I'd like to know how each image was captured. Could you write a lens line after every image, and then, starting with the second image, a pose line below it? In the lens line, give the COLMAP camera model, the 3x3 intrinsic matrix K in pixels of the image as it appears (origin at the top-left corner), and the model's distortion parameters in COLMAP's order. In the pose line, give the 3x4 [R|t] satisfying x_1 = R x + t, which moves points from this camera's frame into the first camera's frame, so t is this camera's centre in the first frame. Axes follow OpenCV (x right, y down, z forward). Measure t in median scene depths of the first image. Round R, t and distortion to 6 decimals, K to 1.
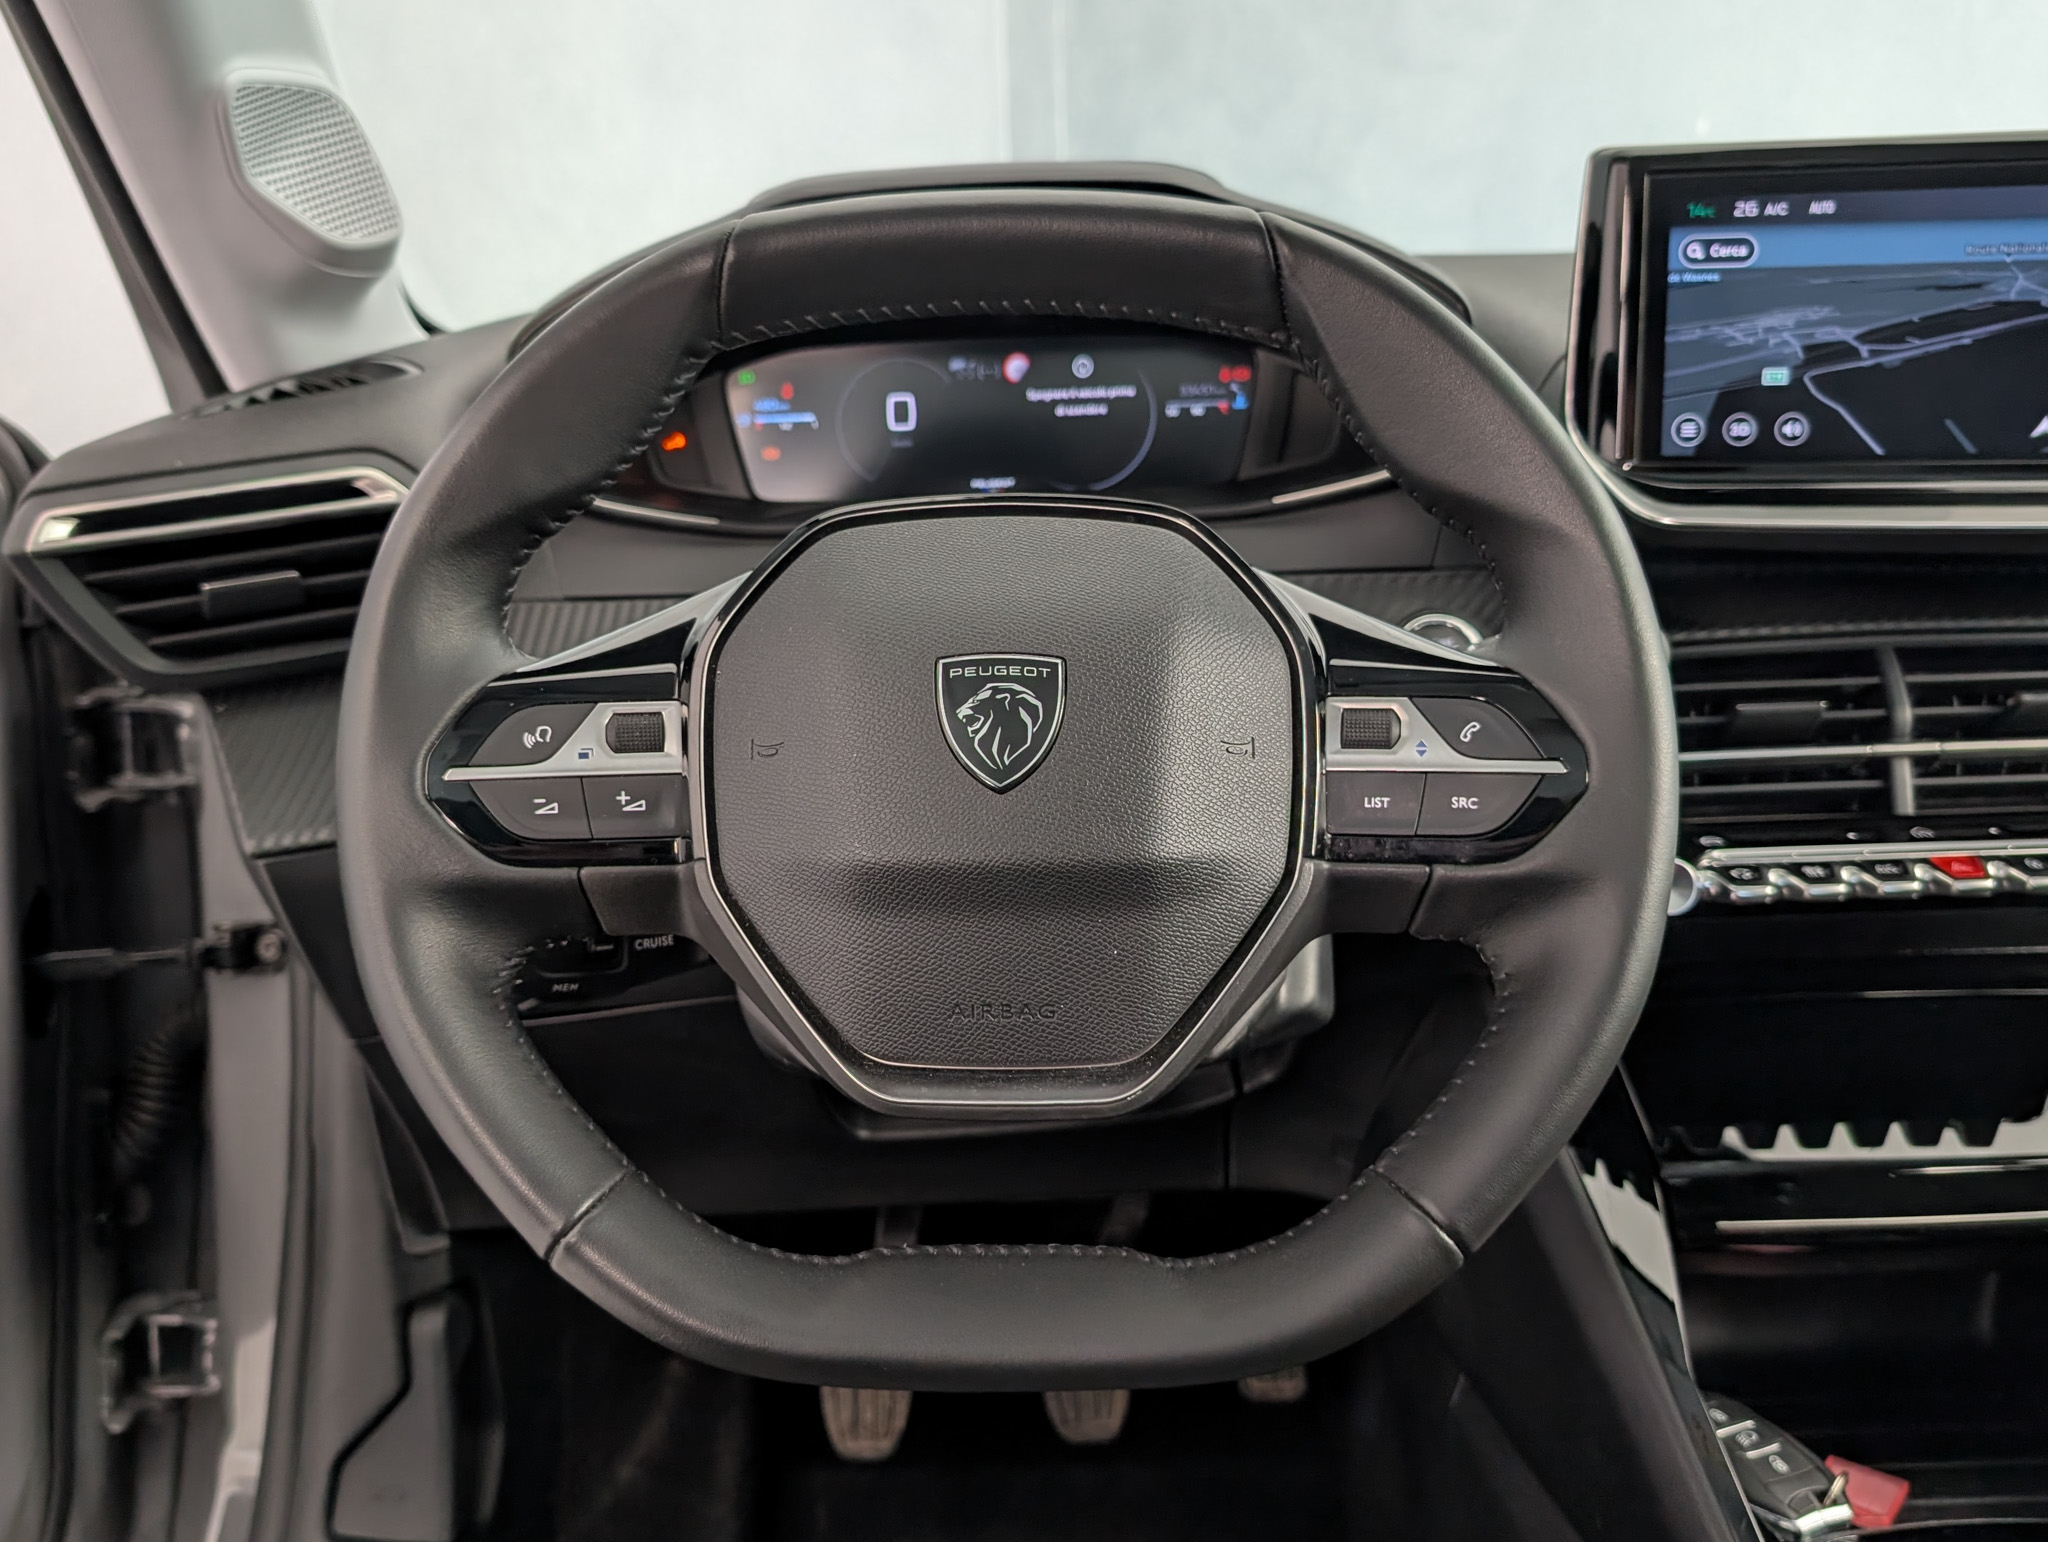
lens RADIAL K [[1835.2, 0, 994.5], [0, 1835.2, 768.0], [0, 0, 1]] dist [0.045369, -0.075573]
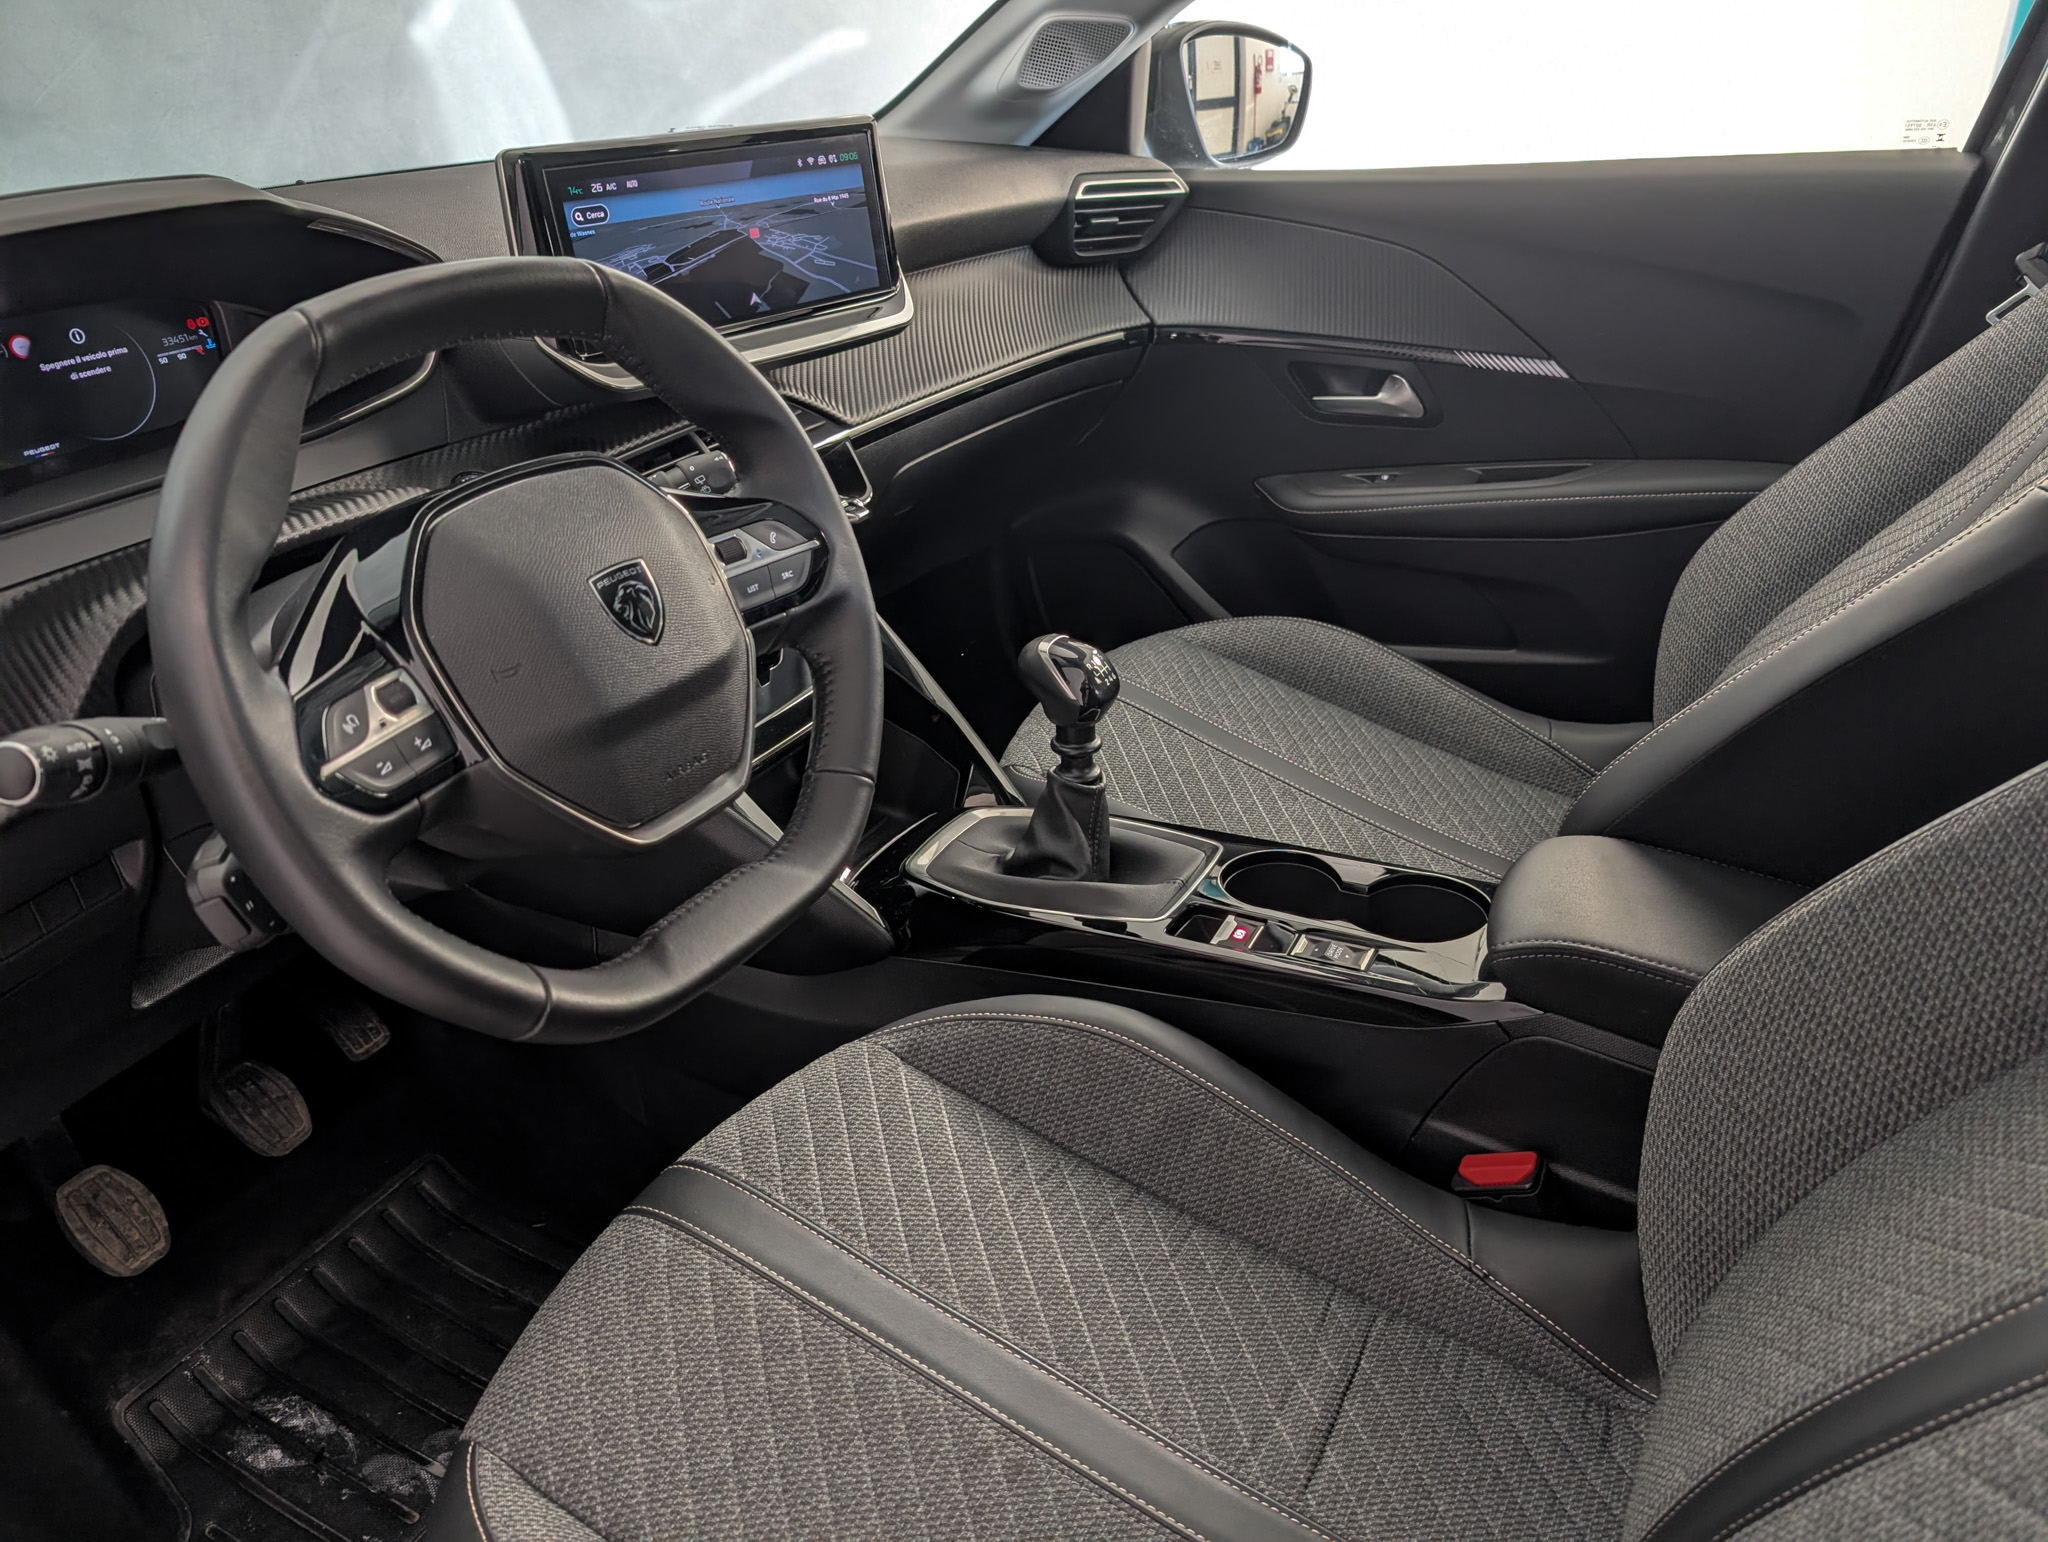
lens RADIAL K [[1470.0, 0, 1024.2], [0, 1470.0, 797.1], [0, 0, 1]] dist [-0.019916, -0.000466]
pose [[0.473334, -0.407350, 0.781038, -0.654827], [0.222407, 0.913192, 0.341489, -0.168727], [-0.852344, 0.012070, 0.522843, 0.002984]]
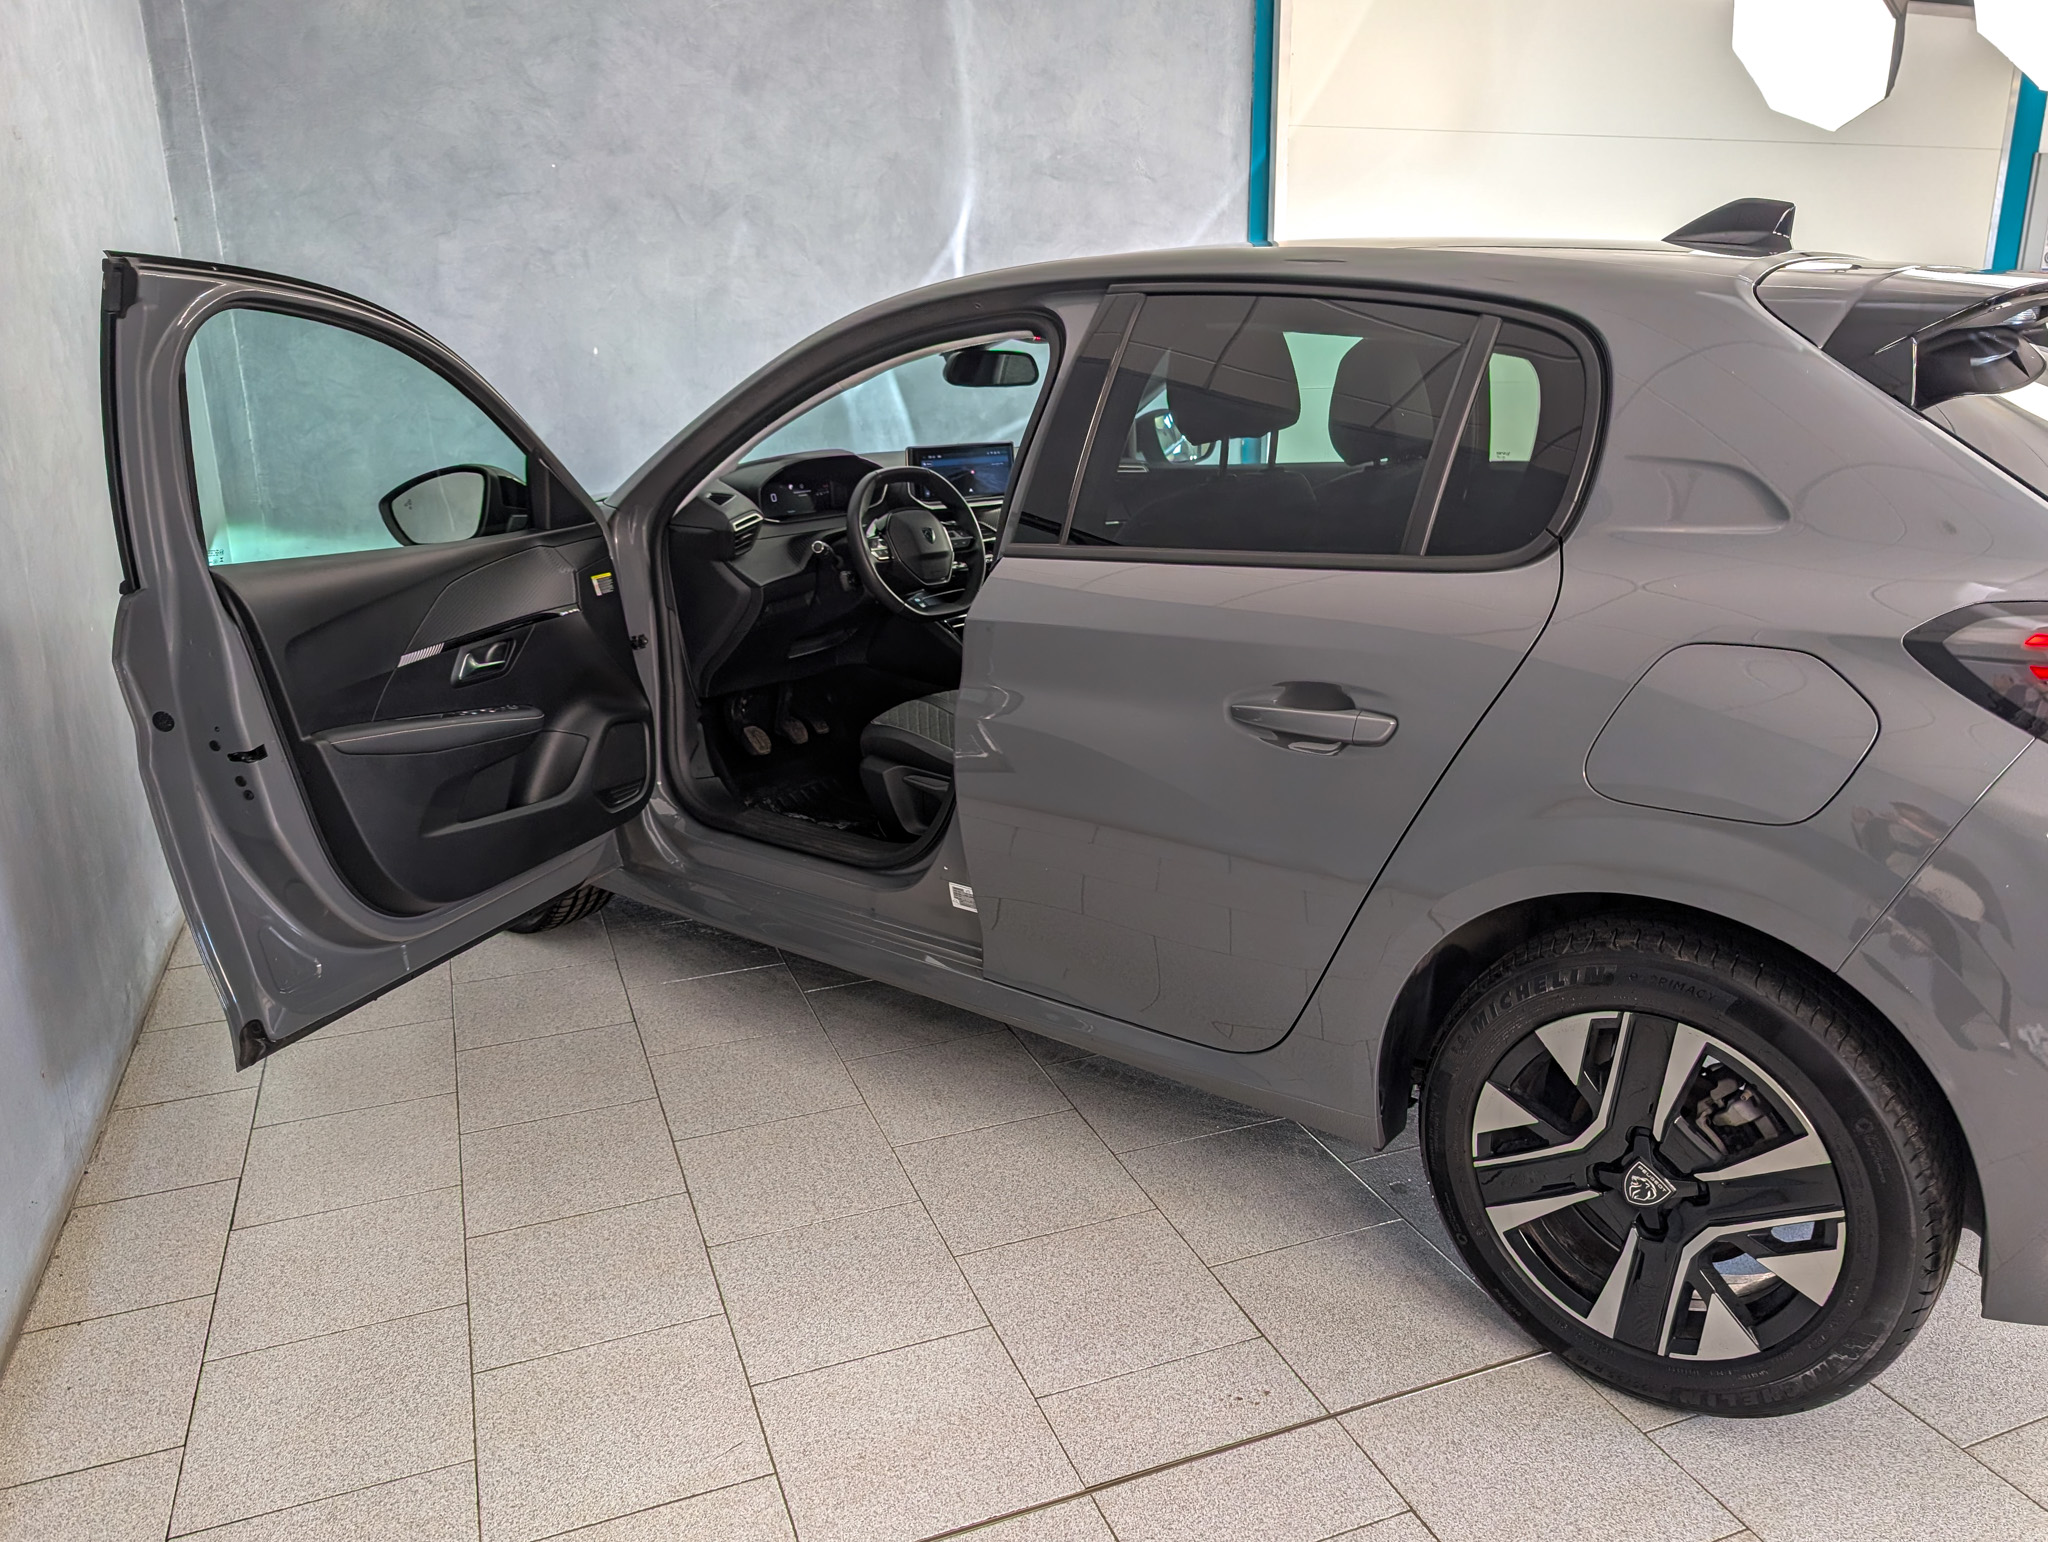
lens RADIAL K [[1518.9, 0, 1024.0], [0, 1518.9, 771.0], [0, 0, 1]] dist [0.024960, -0.028395]
pose [[0.640943, -0.191490, 0.743319, -3.368899], [0.181977, 0.978682, 0.095210, 0.295105], [-0.745705, 0.074243, 0.662127, -2.534654]]
